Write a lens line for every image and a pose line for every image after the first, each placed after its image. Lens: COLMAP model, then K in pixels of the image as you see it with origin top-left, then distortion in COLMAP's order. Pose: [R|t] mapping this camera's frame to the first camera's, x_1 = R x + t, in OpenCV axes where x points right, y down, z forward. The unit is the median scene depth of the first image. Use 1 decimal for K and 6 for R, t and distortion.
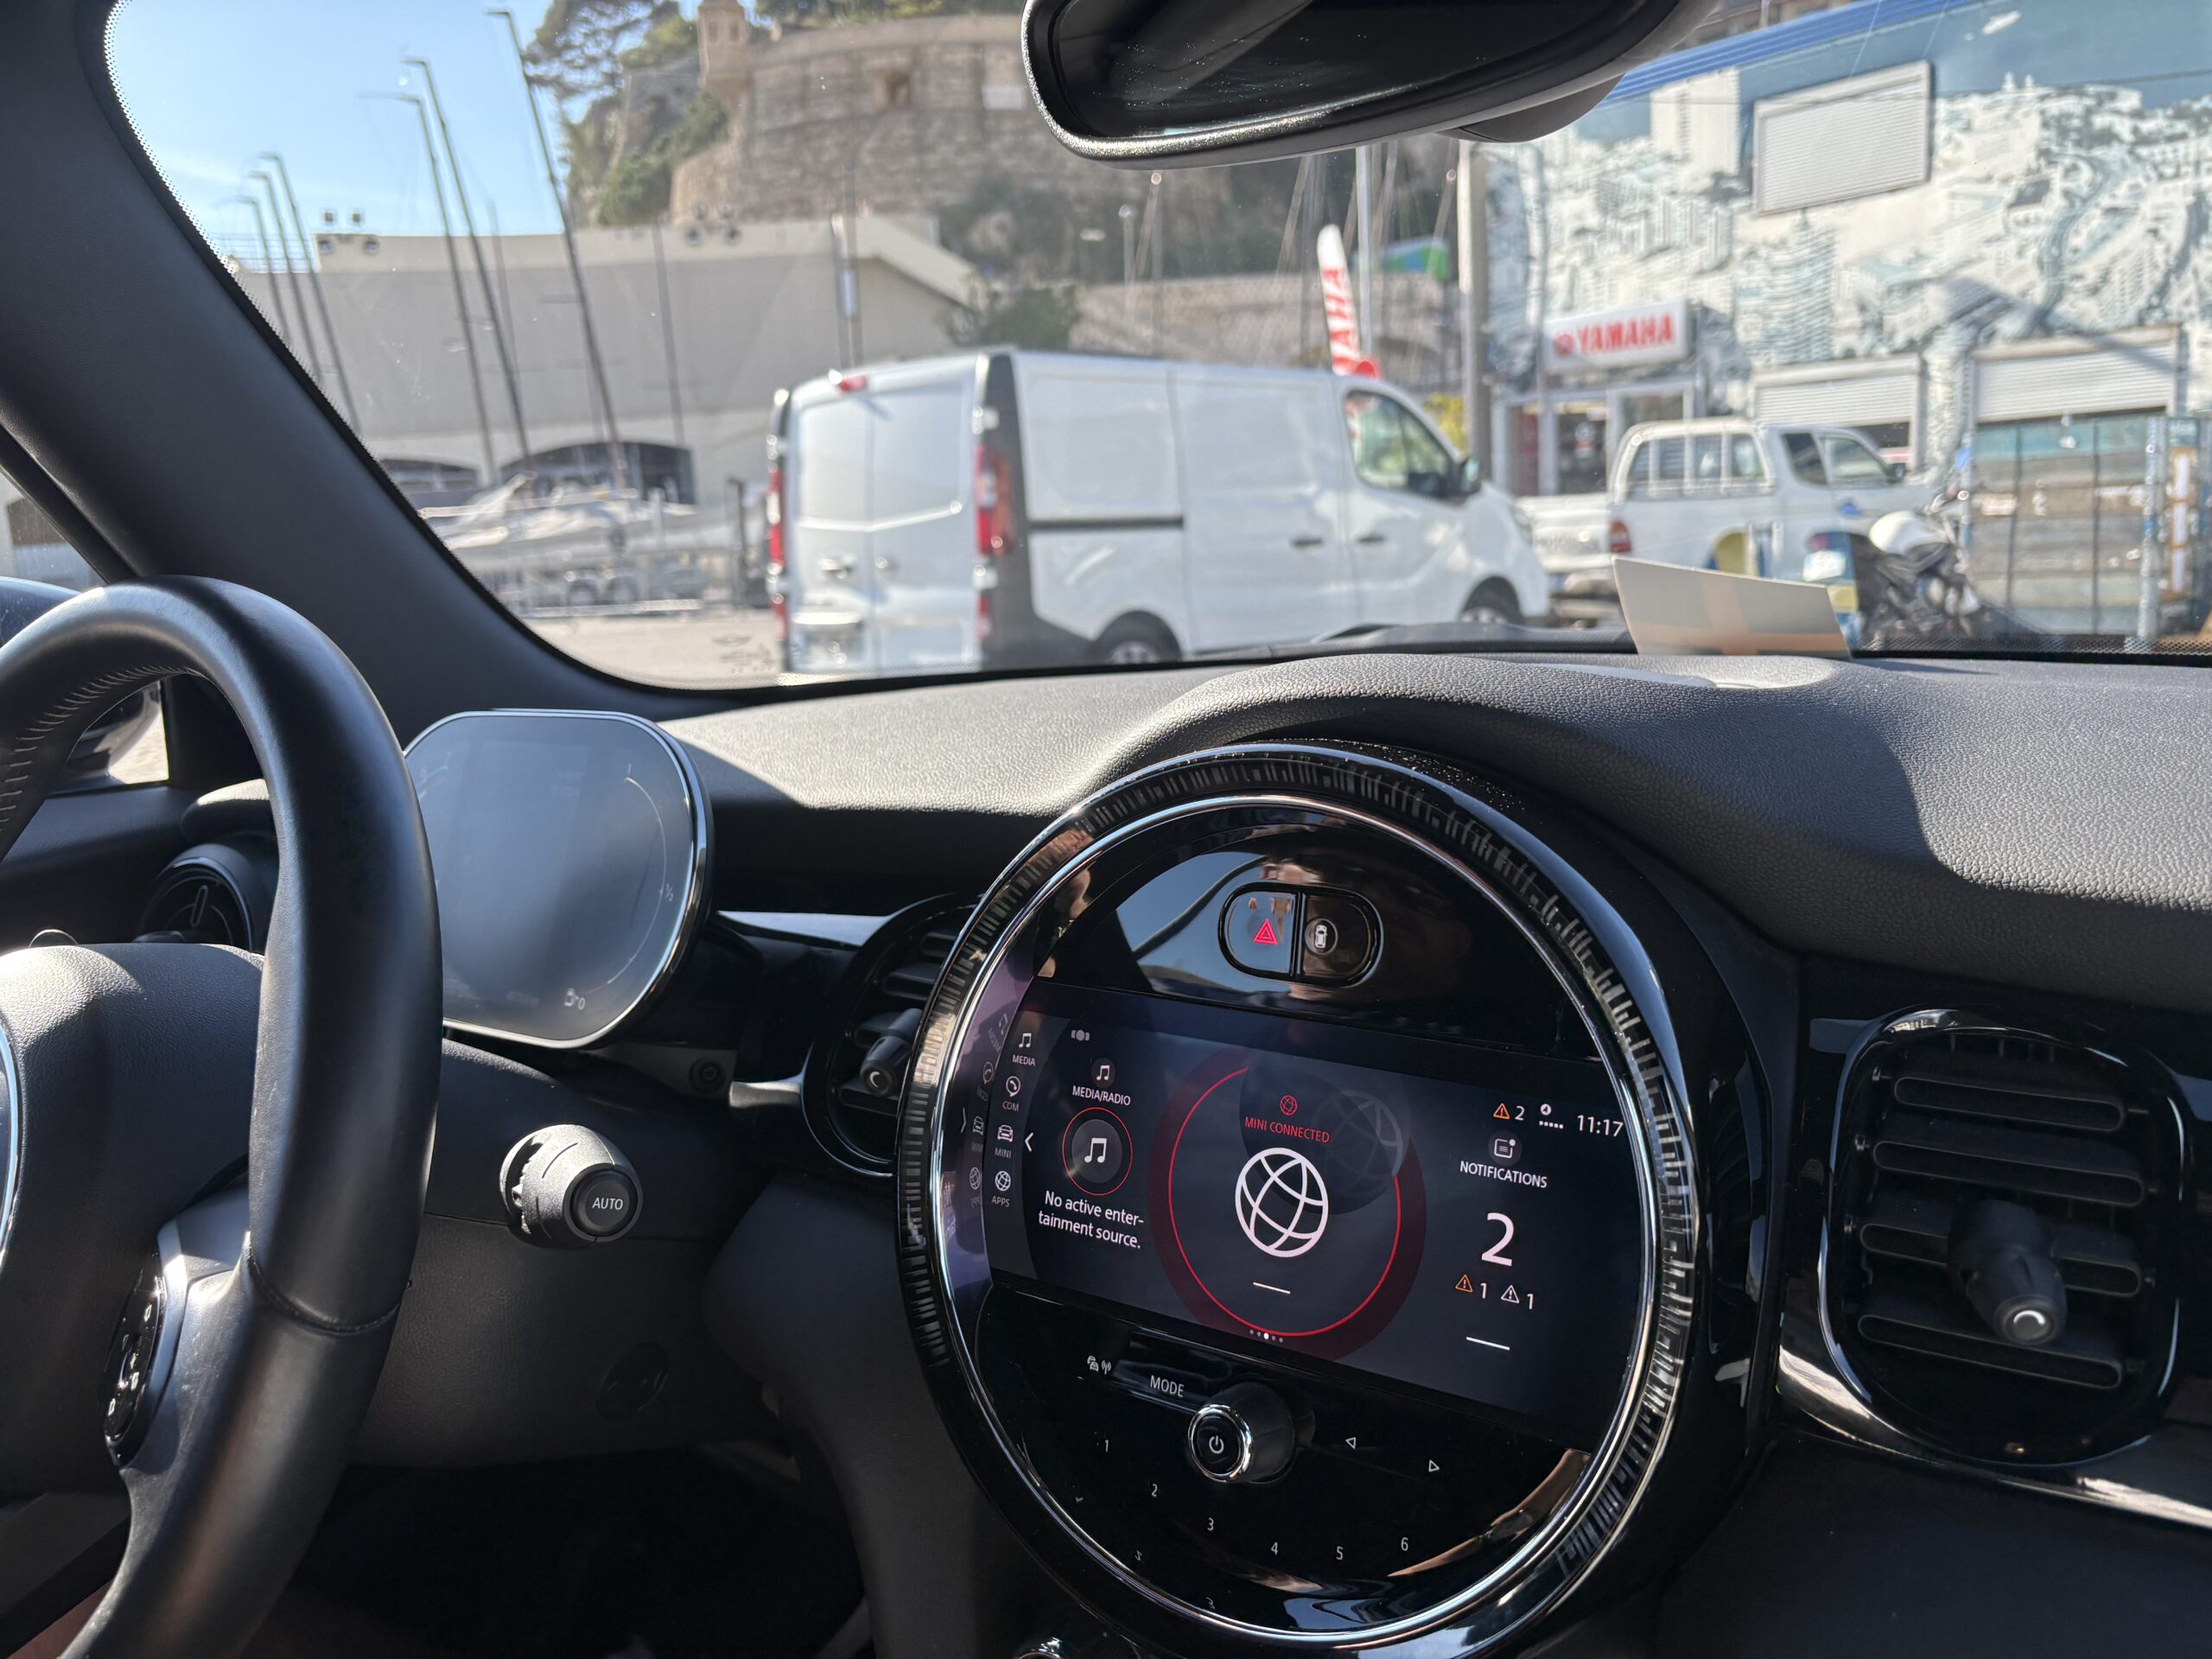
lens RADIAL K [[1678.2, 0, 1106.0], [0, 1678.2, 829.5], [0, 0, 1]] dist [0.066191, -0.076992]
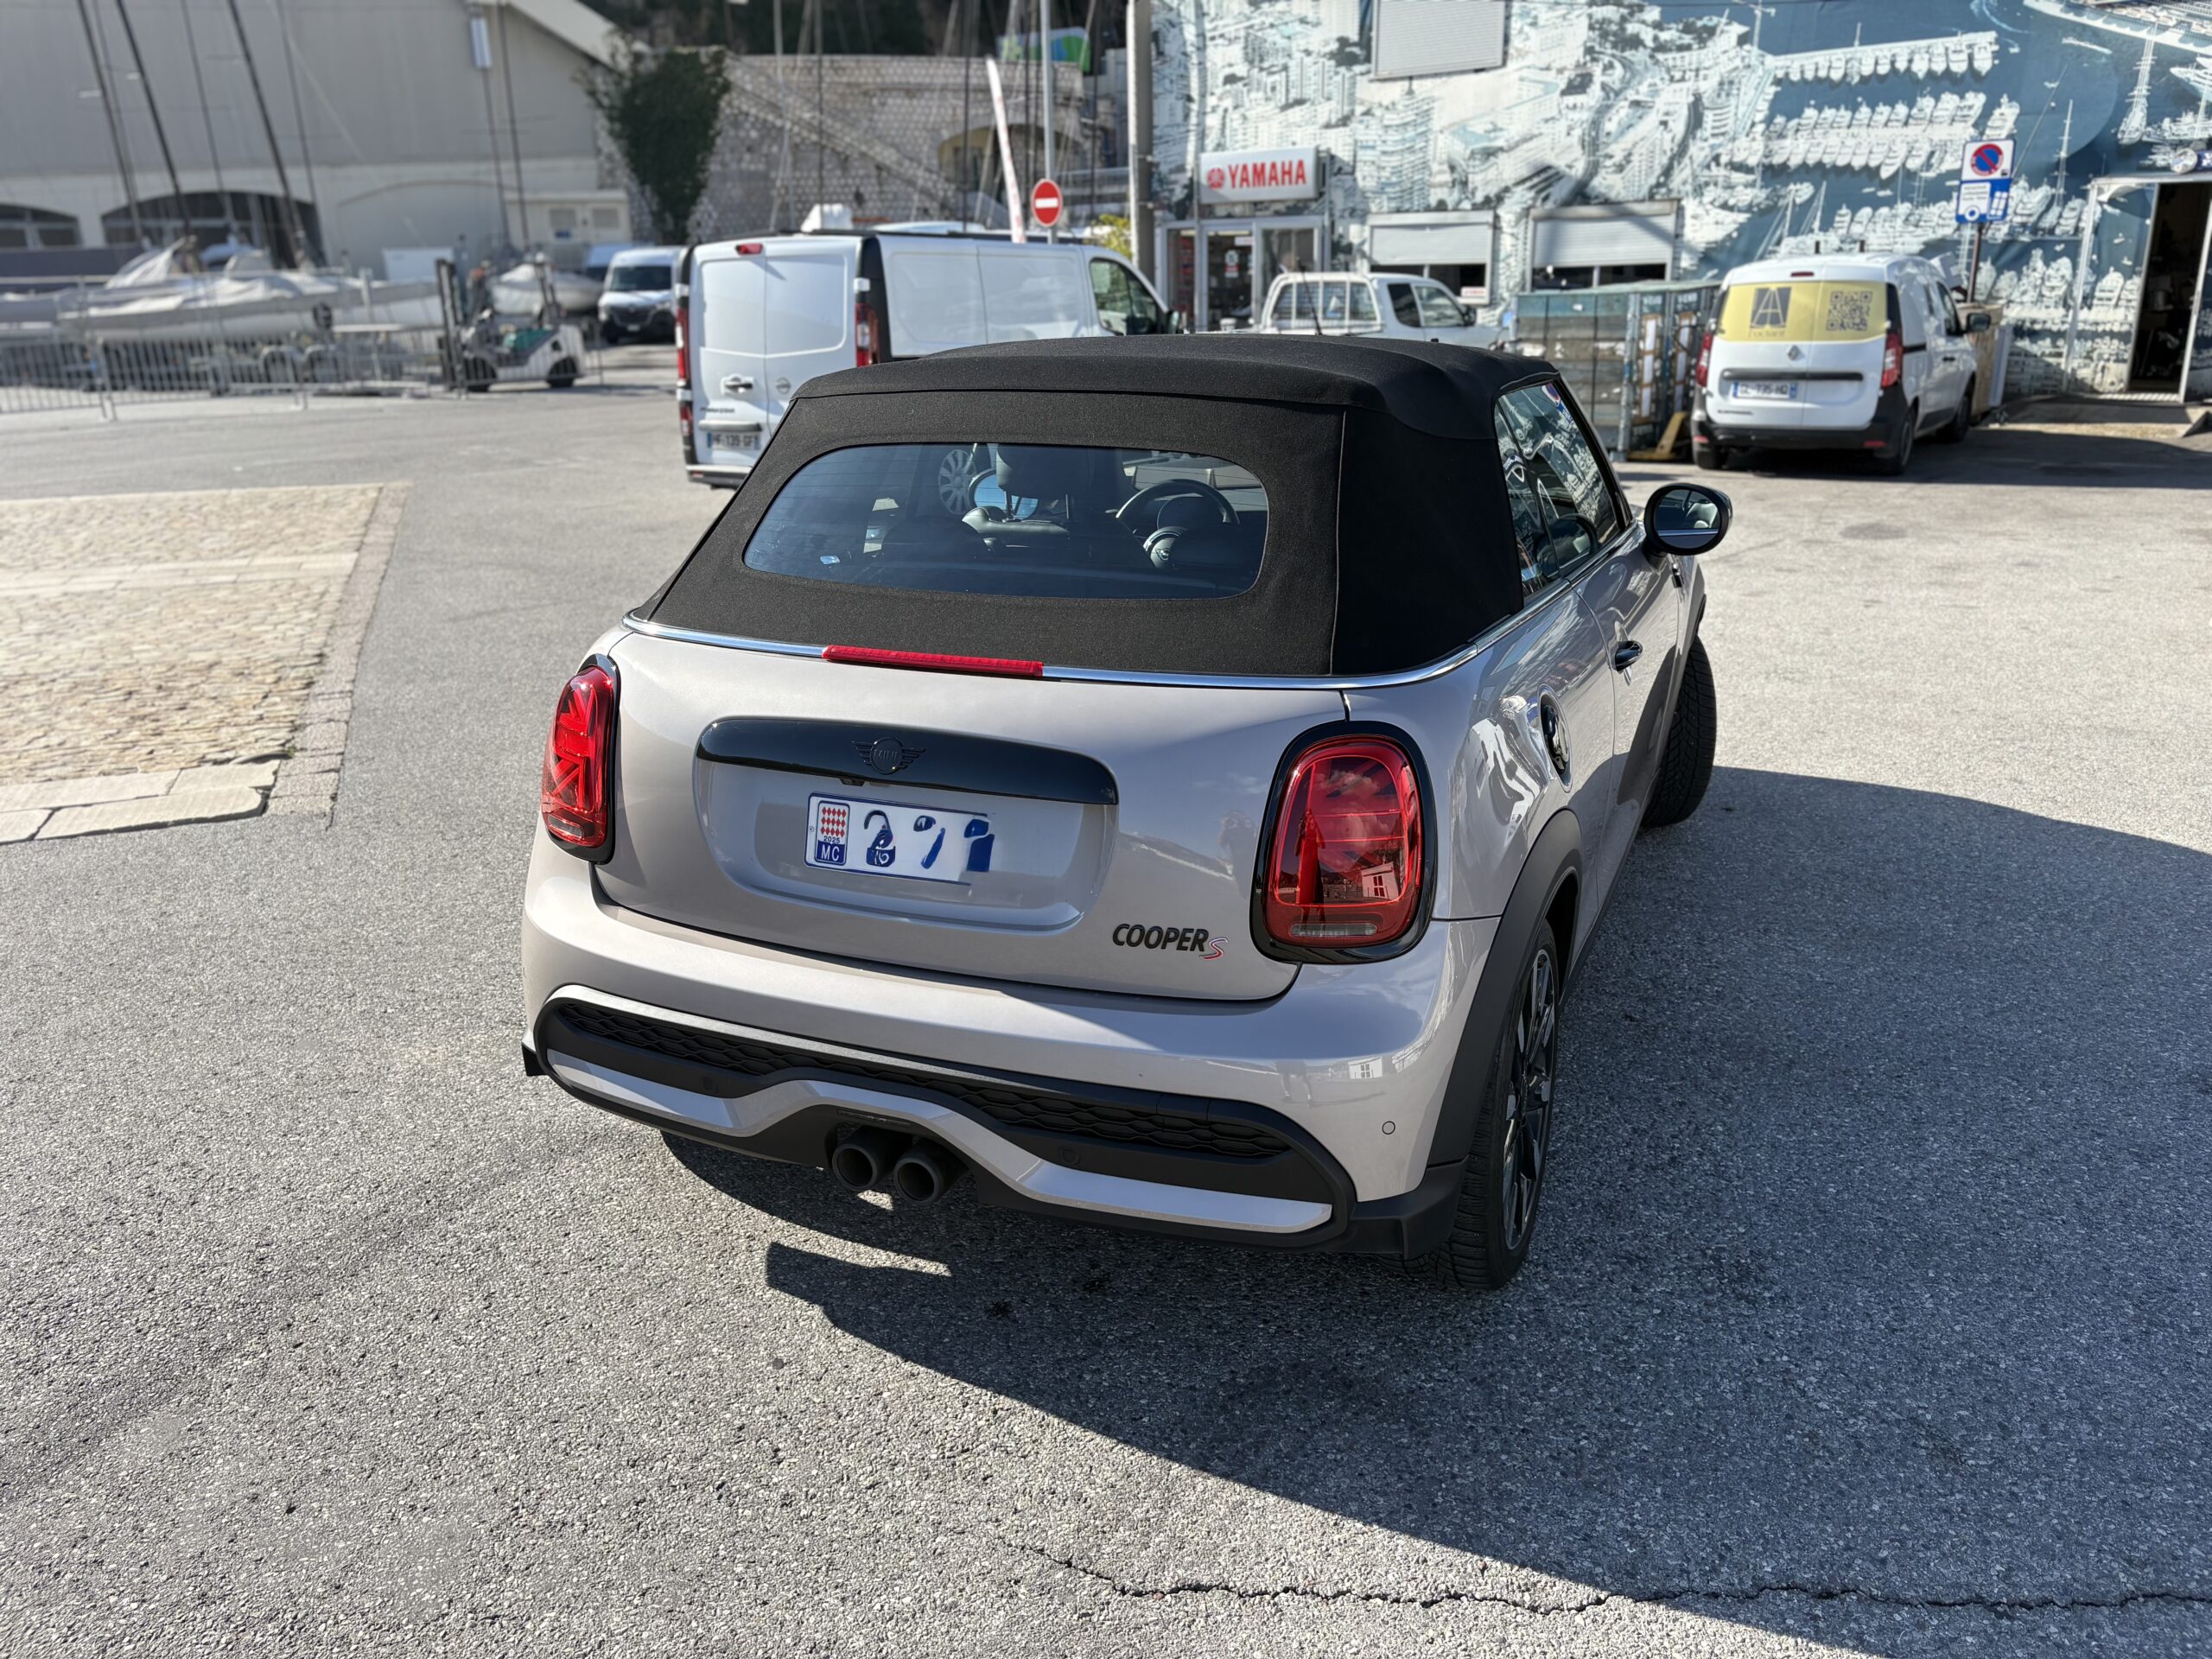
lens RADIAL K [[1700.1, 0, 1060.5], [0, 1700.1, 826.3], [0, 0, 1]] dist [0.100074, -0.146155]
pose [[0.981008, -0.025614, 0.192268, -0.096225], [0.002142, 0.992613, 0.121307, 0.017249], [-0.193955, -0.118591, 0.973816, -0.243818]]
